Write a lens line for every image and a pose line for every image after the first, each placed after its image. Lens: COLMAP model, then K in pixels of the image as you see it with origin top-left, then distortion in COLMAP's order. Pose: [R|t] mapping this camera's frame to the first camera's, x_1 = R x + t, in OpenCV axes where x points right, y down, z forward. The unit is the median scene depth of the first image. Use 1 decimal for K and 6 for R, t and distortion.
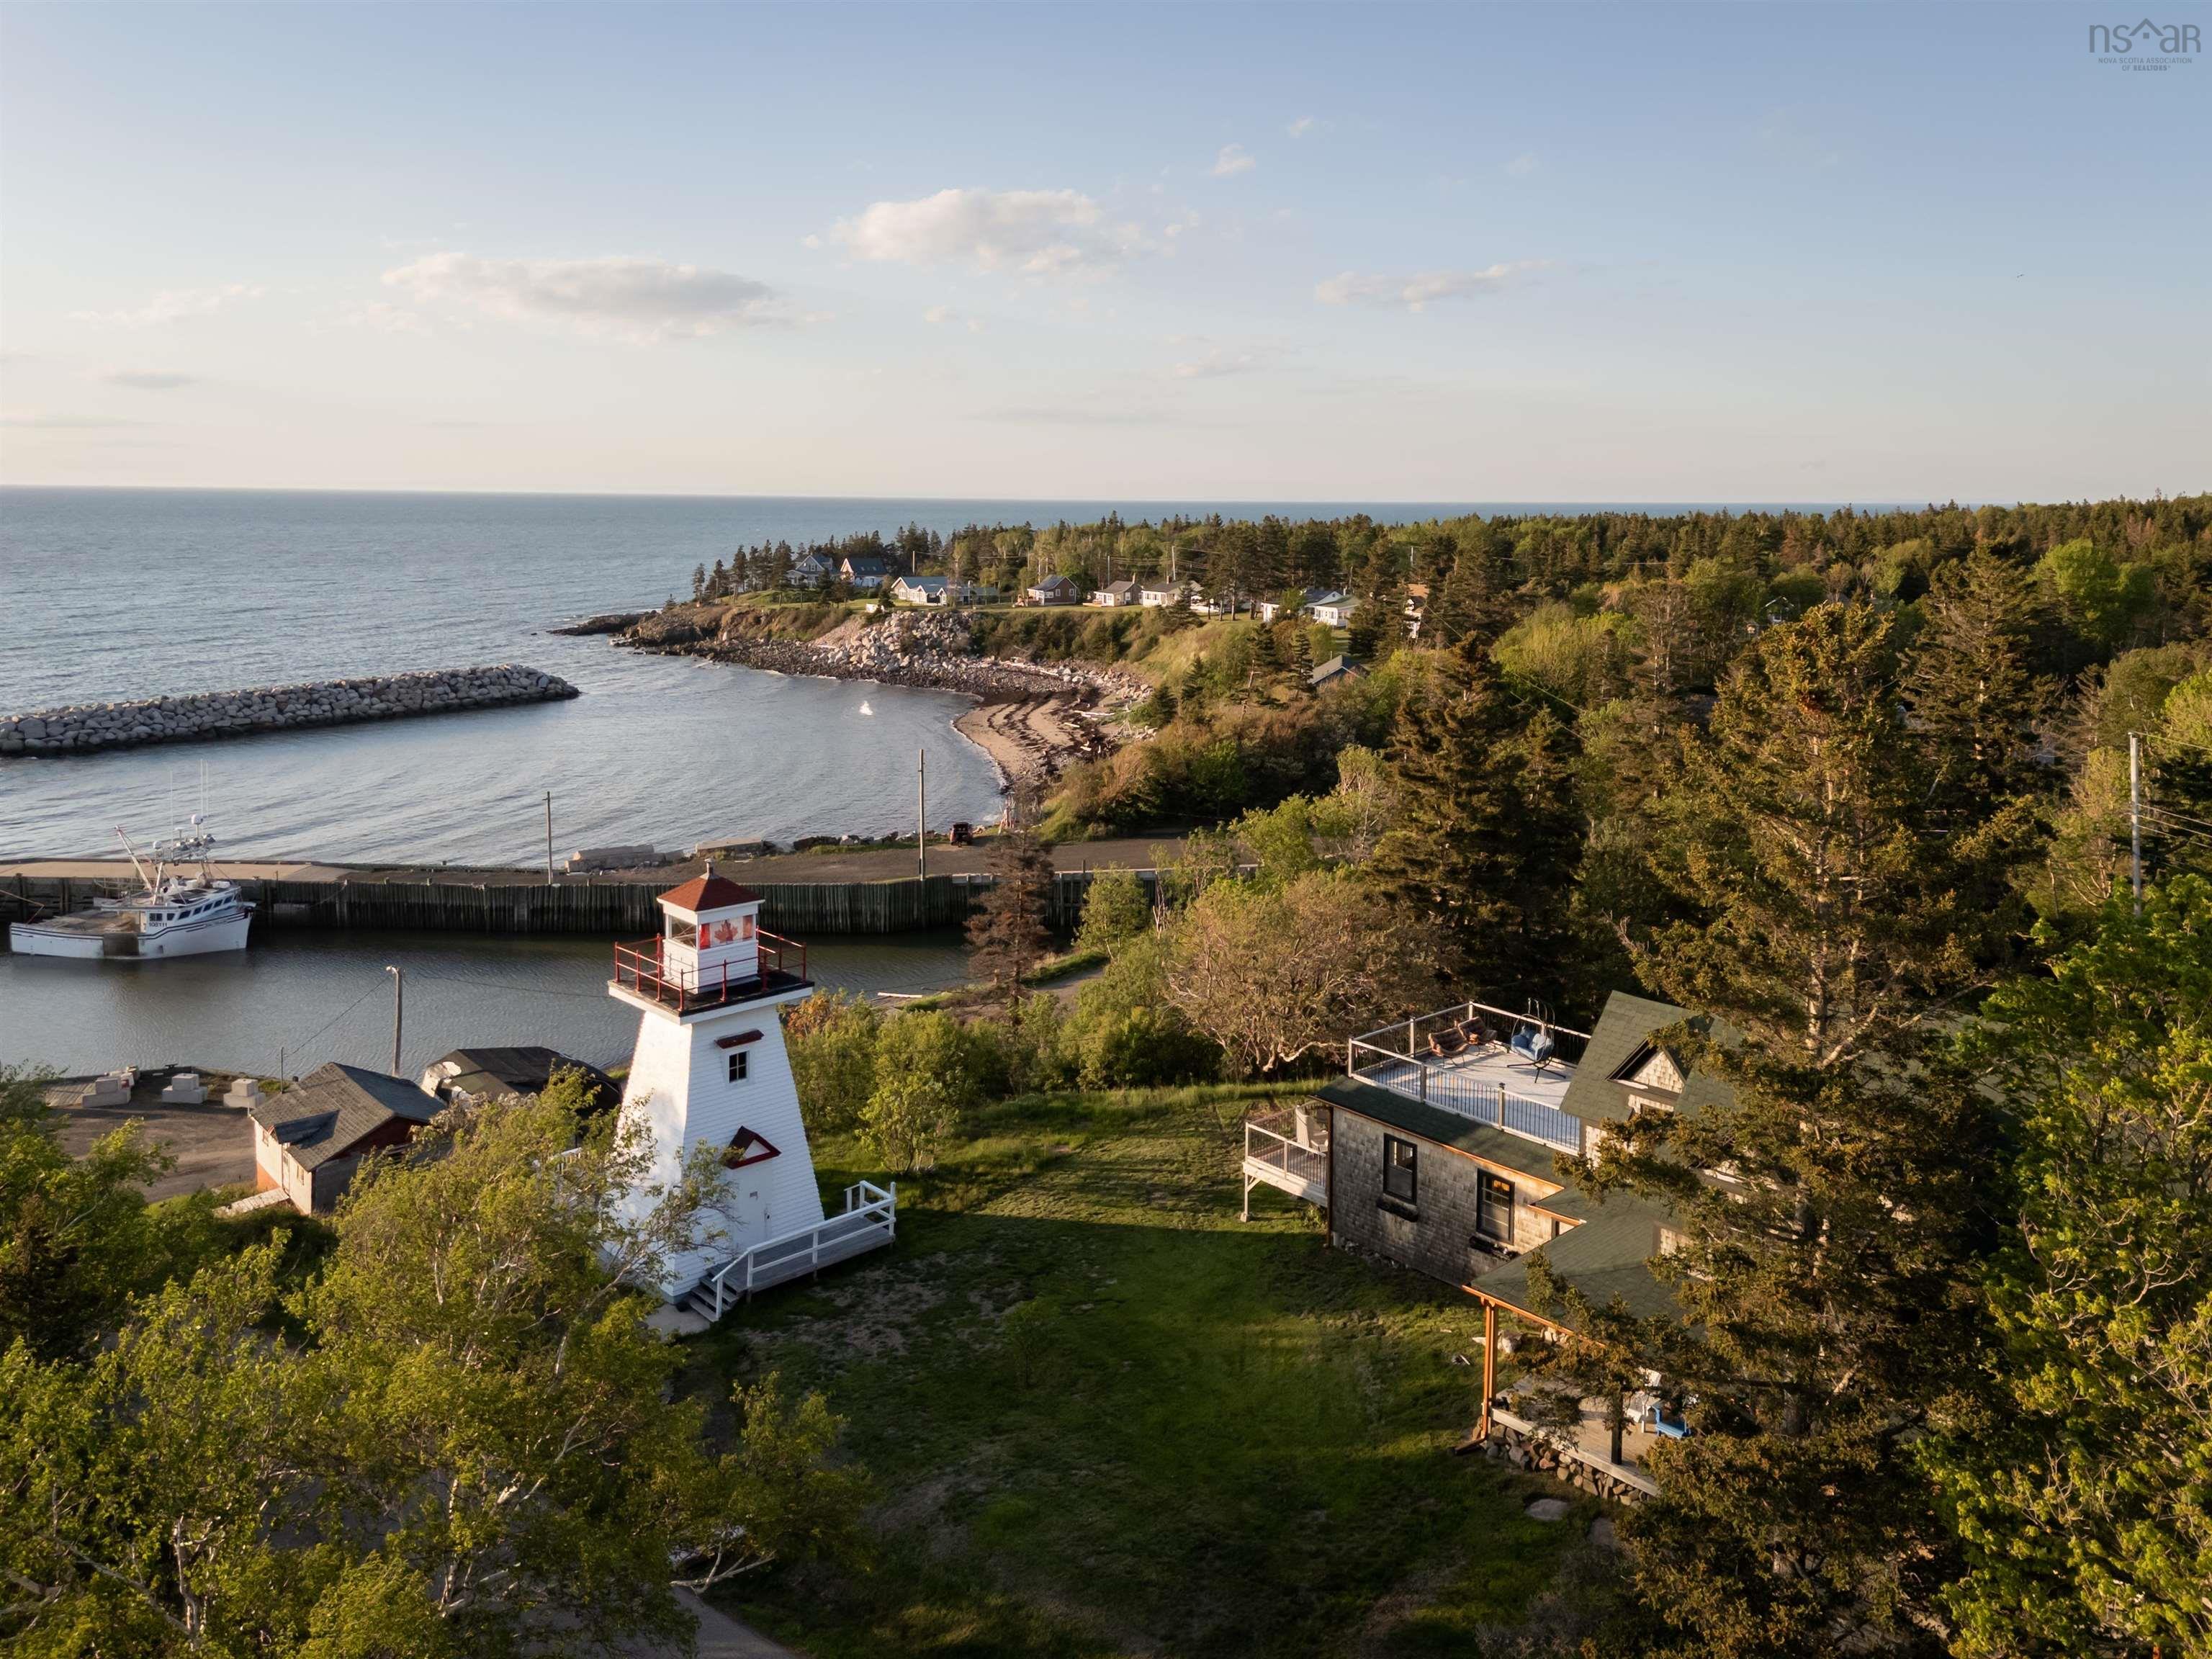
lens RADIAL K [[1690.9, 0, 1219.0], [0, 1690.9, 718.0], [0, 0, 1]] dist [0.040742, -0.002501]
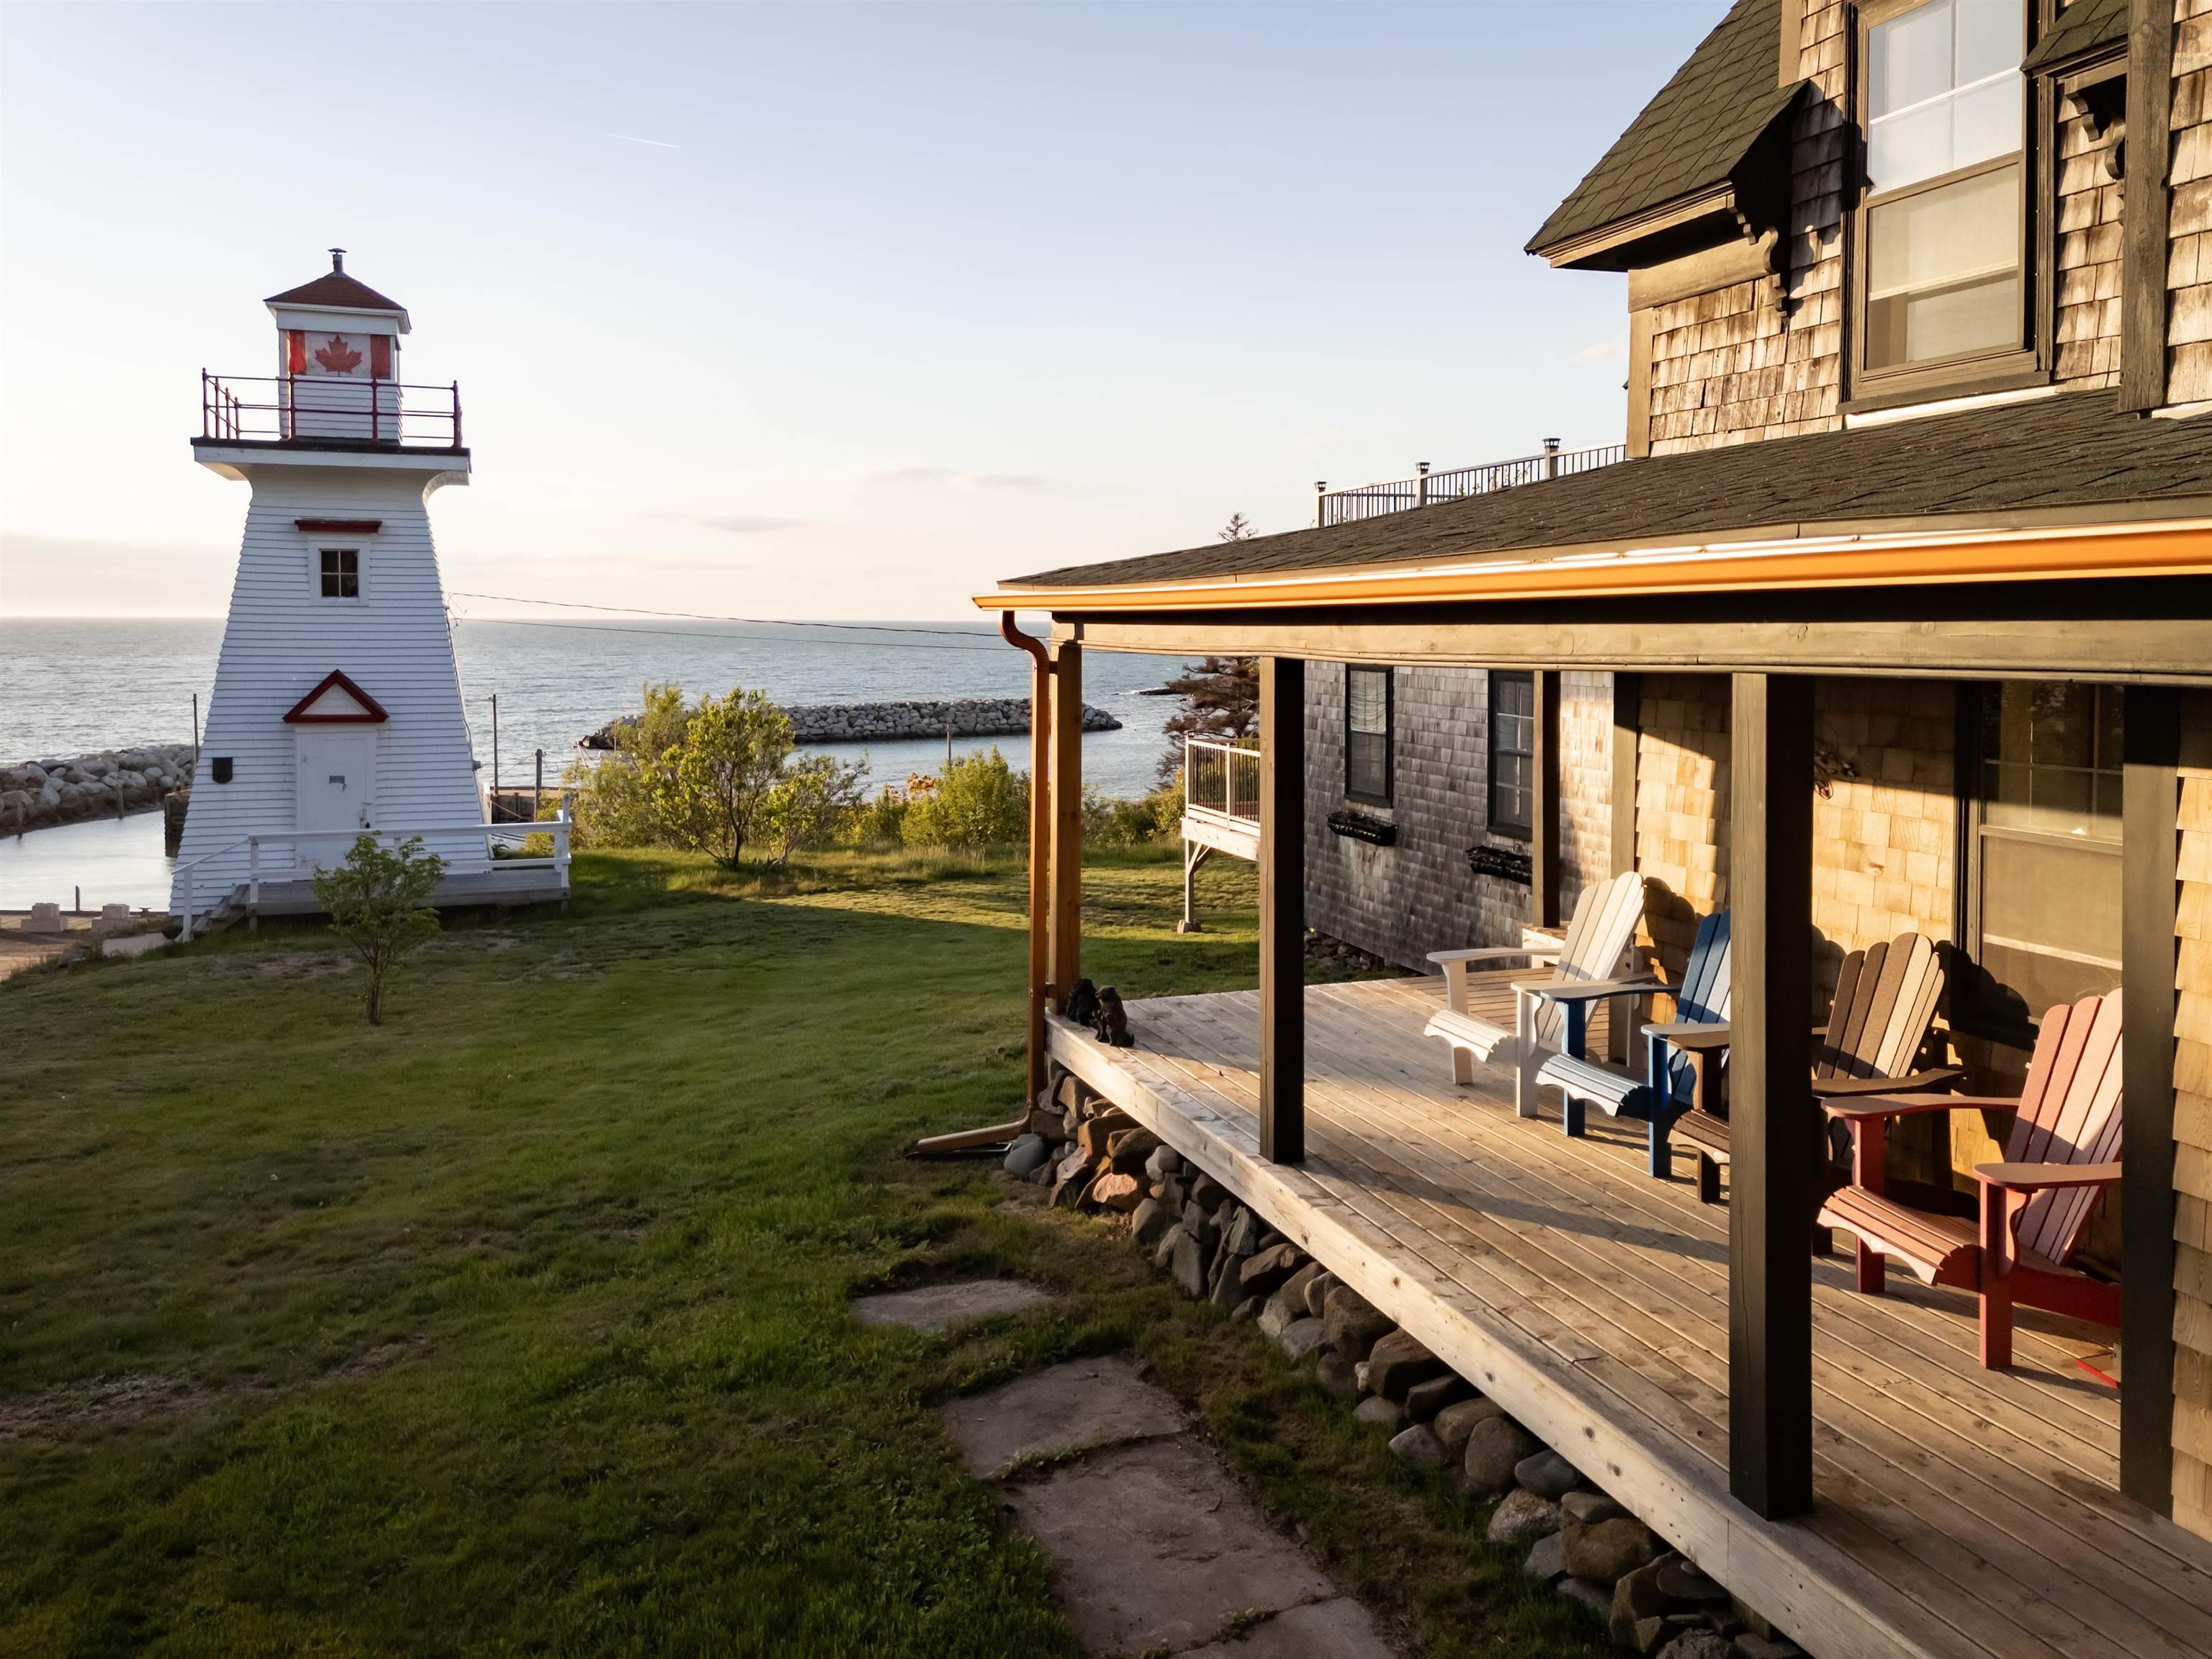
lens RADIAL K [[1698.2, 0, 1106.0], [0, 1698.2, 829.5], [0, 0, 1]] dist [0.007884, -0.000238]
pose [[0.908594, 0.038614, -0.415893, 0.039651], [-0.041120, 0.999150, 0.002932, 0.051698], [0.415652, 0.014438, 0.909409, 0.103771]]
